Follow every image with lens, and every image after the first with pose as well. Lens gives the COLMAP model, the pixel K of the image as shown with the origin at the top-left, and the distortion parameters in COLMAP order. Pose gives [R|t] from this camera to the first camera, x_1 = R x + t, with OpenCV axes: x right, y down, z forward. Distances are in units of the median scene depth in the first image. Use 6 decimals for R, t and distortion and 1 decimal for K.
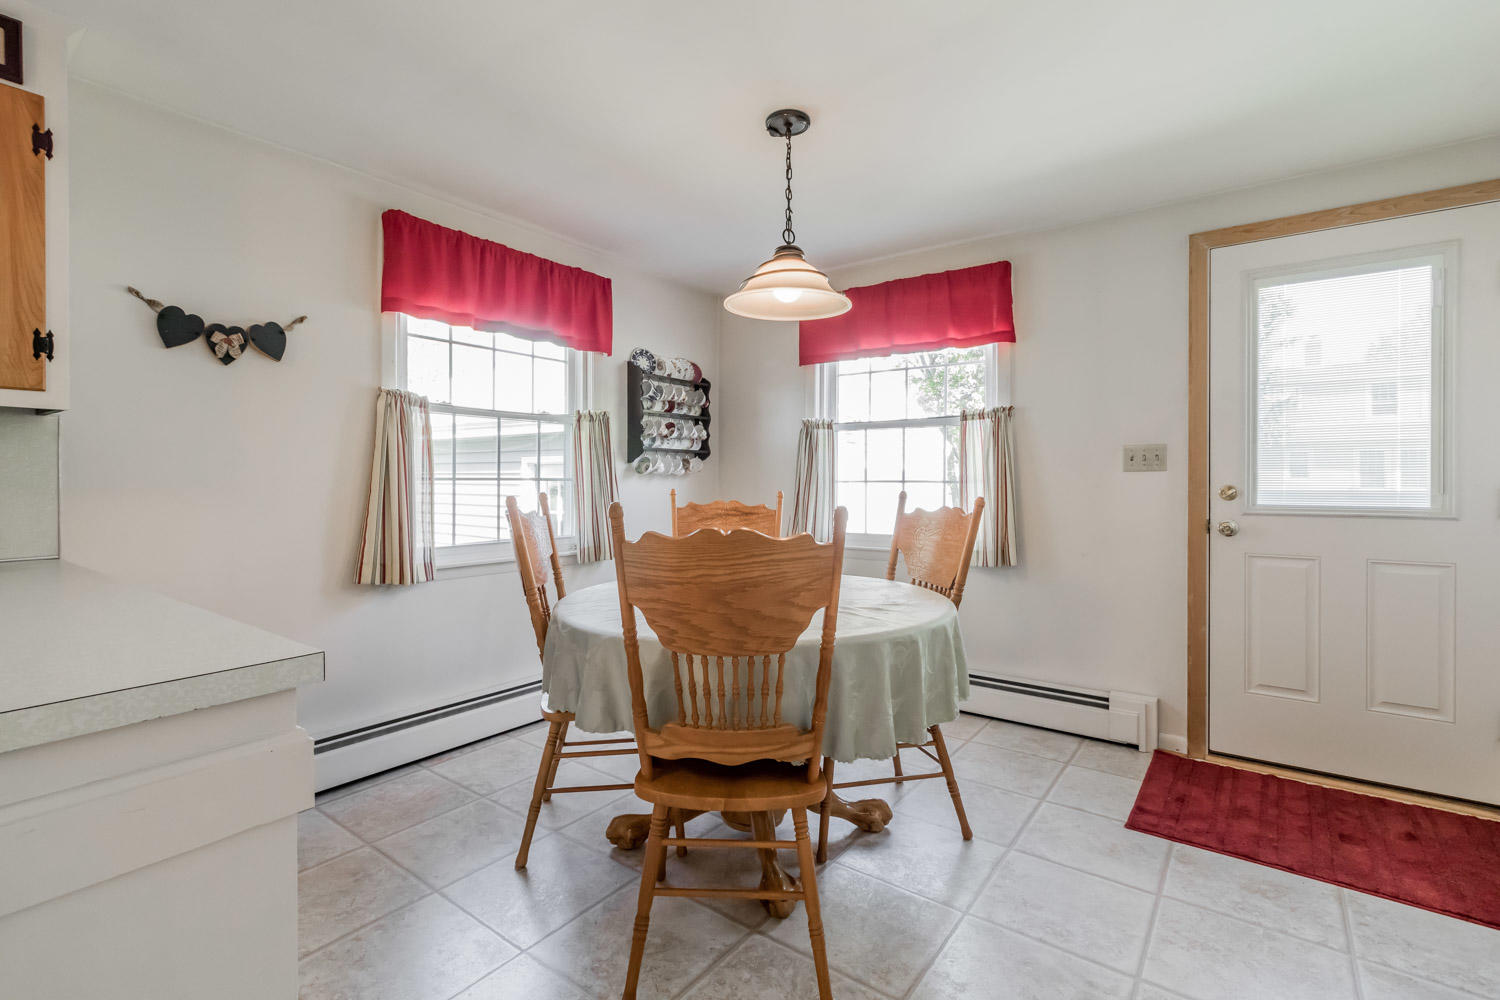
lens RADIAL K [[686.8, 0, 750.8], [0, 686.8, 484.4], [0, 0, 1]] dist [-0.002062, -0.000437]
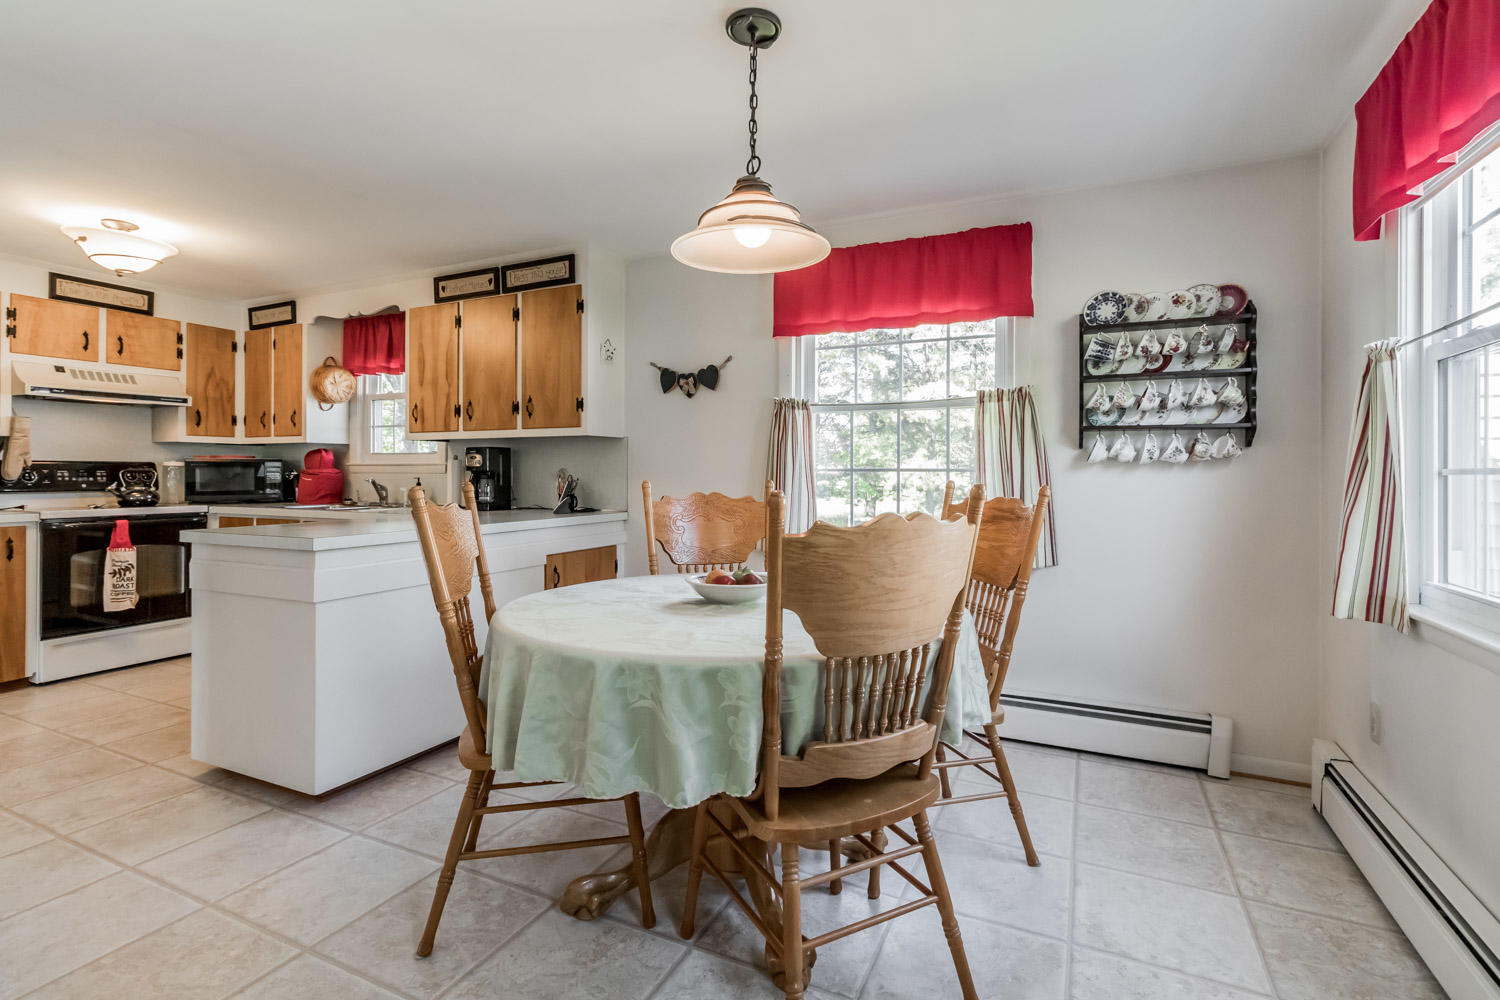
lens RADIAL K [[688.7, 0, 754.8], [0, 688.7, 475.2], [0, 0, 1]] dist [0.000008, -0.000135]
pose [[0.199137, 0.004131, -0.979963, 0.705522], [-0.008330, 0.999962, 0.002523, -0.000198], [0.979936, 0.007661, 0.199164, 0.700725]]
